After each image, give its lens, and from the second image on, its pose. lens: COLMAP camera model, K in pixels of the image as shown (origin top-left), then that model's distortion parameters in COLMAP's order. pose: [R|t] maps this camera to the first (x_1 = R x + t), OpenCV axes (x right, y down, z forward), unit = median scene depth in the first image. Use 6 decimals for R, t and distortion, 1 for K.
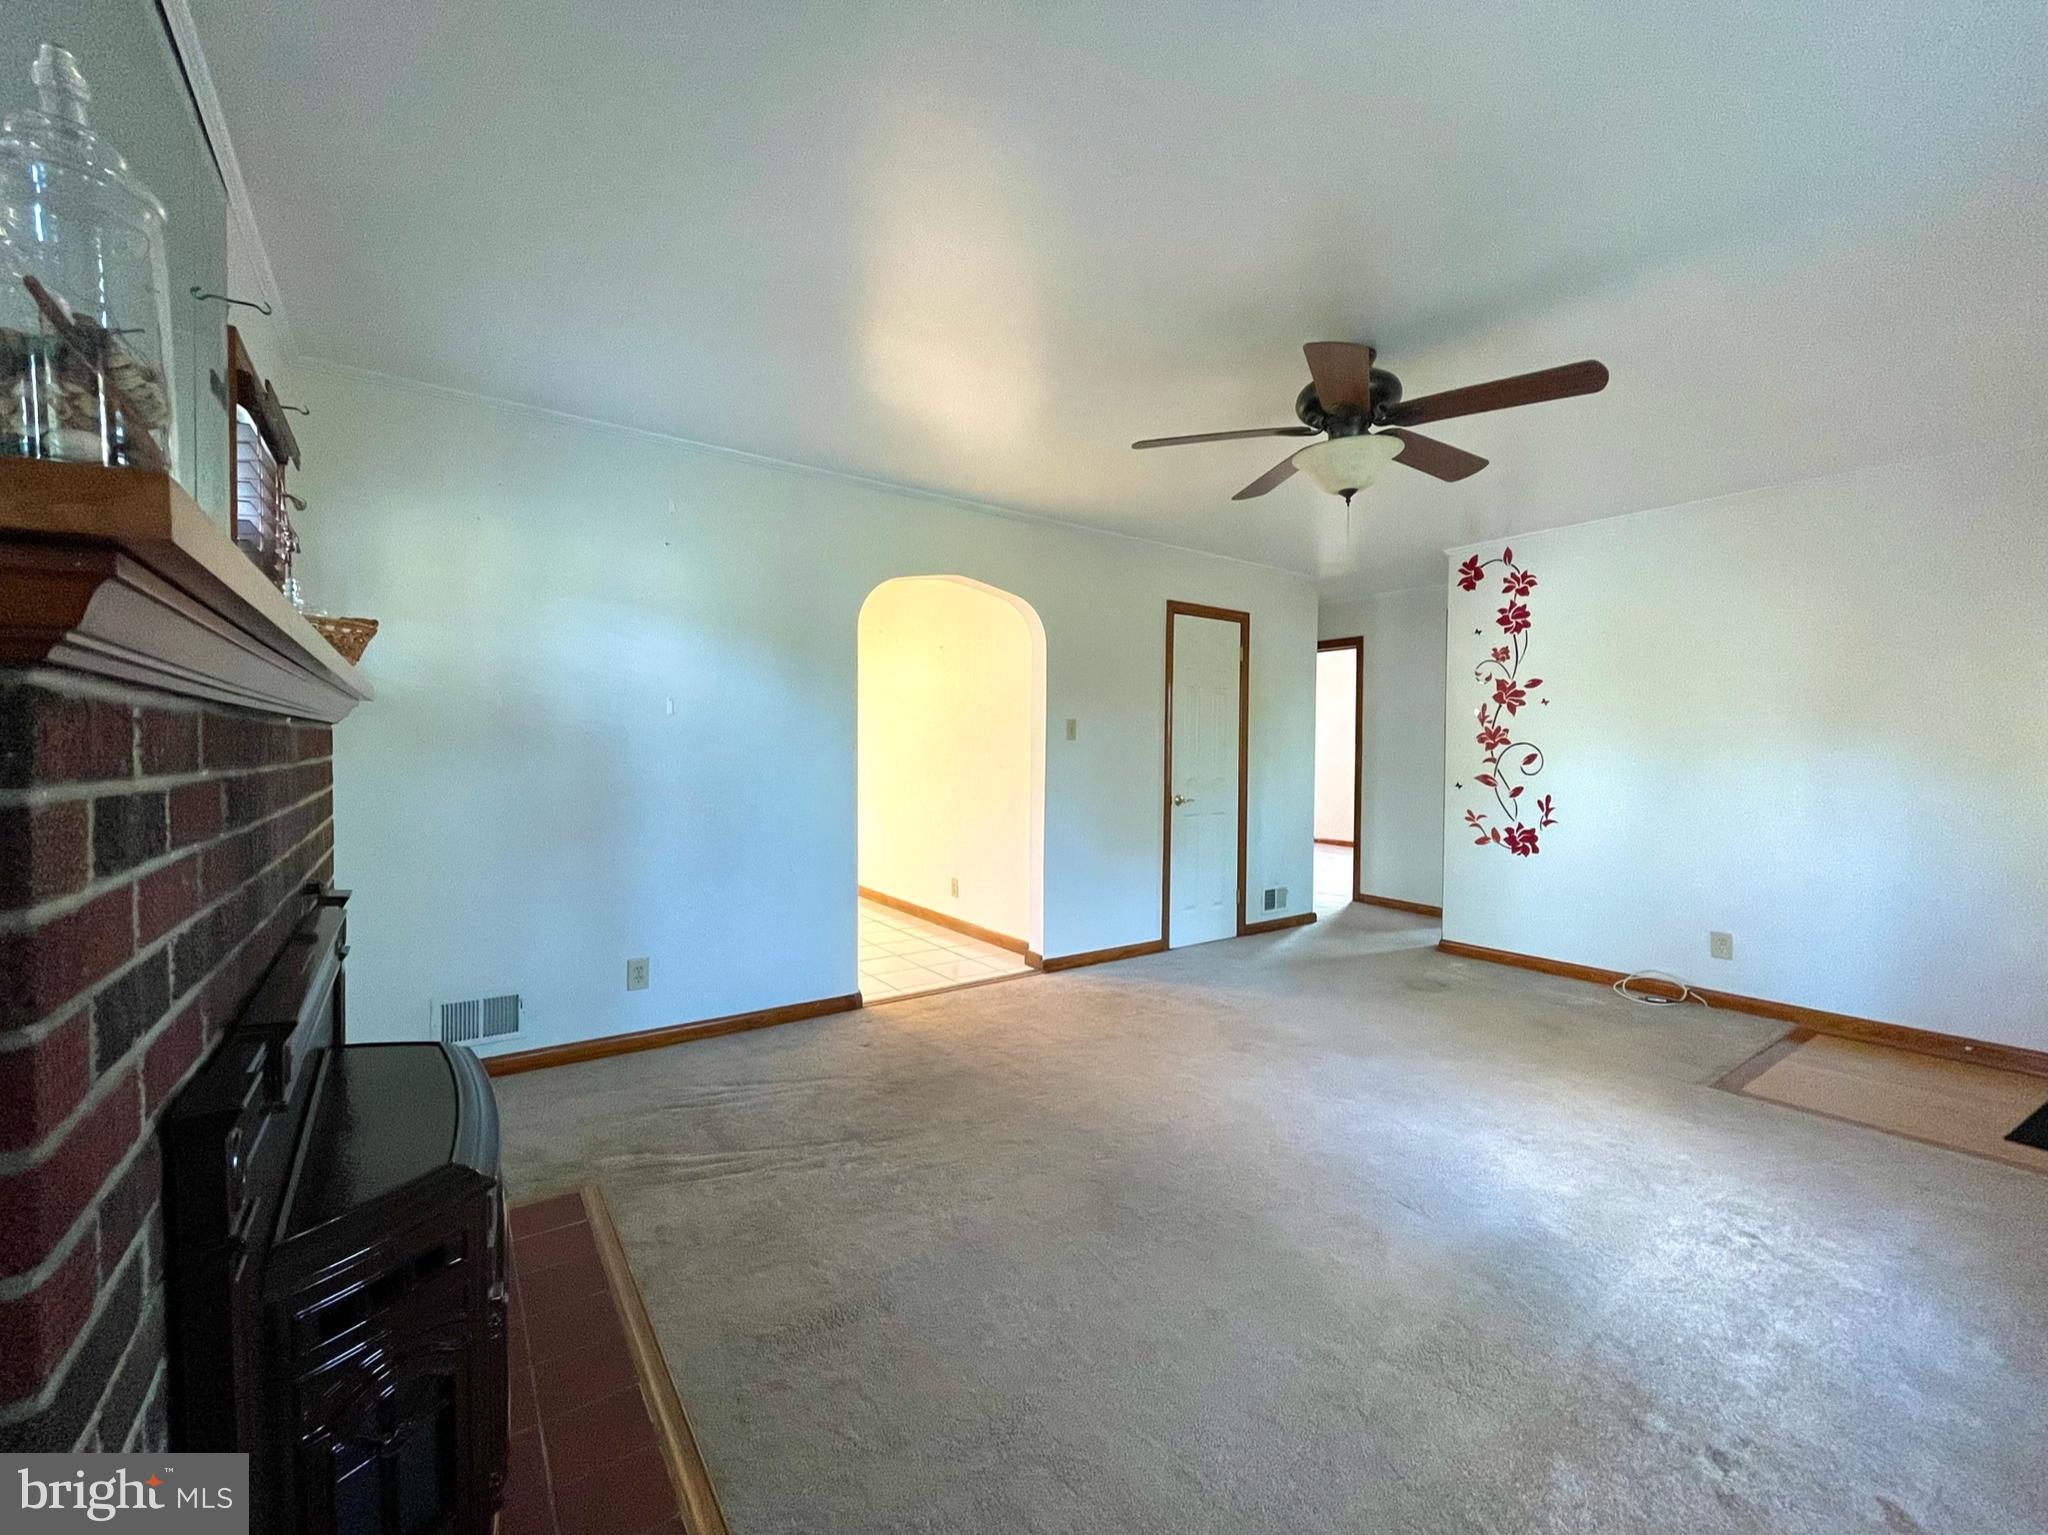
lens RADIAL K [[825.1, 0, 1020.3], [0, 825.1, 763.5], [0, 0, 1]] dist [0.000072, -0.000633]
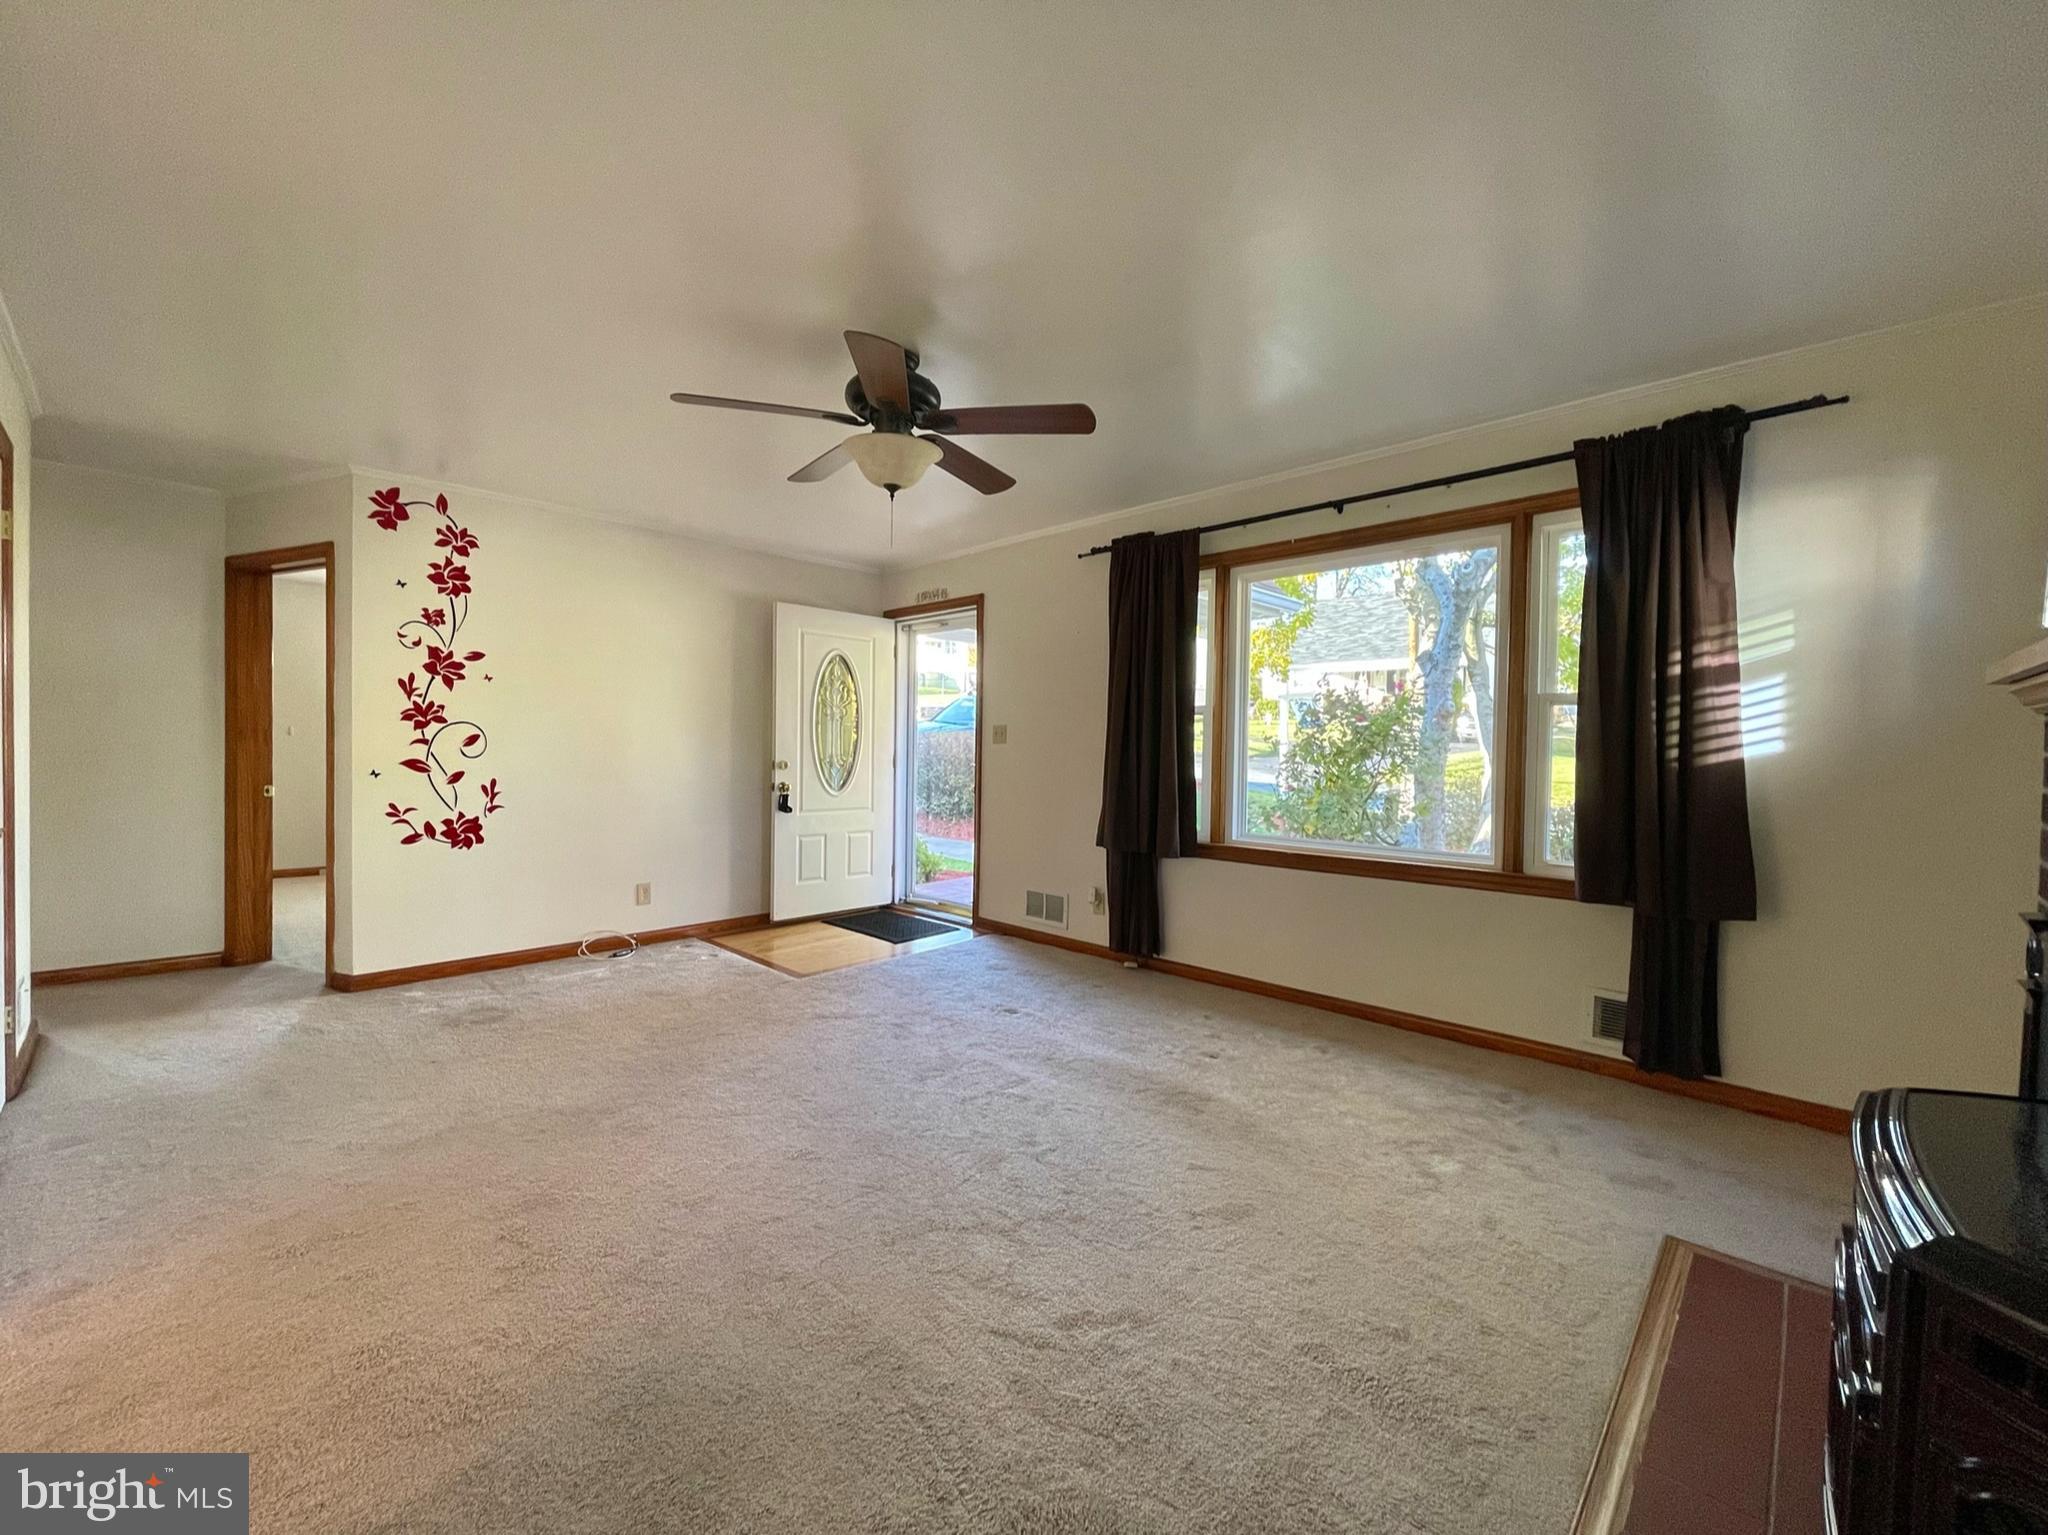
lens RADIAL K [[825.1, 0, 1020.3], [0, 825.1, 763.5], [0, 0, 1]] dist [0.000072, -0.000633]
pose [[-0.183001, -0.027221, 0.982736, -0.370886], [0.008556, 0.999535, 0.029280, -0.001026], [-0.983075, 0.013766, -0.182683, 0.567322]]
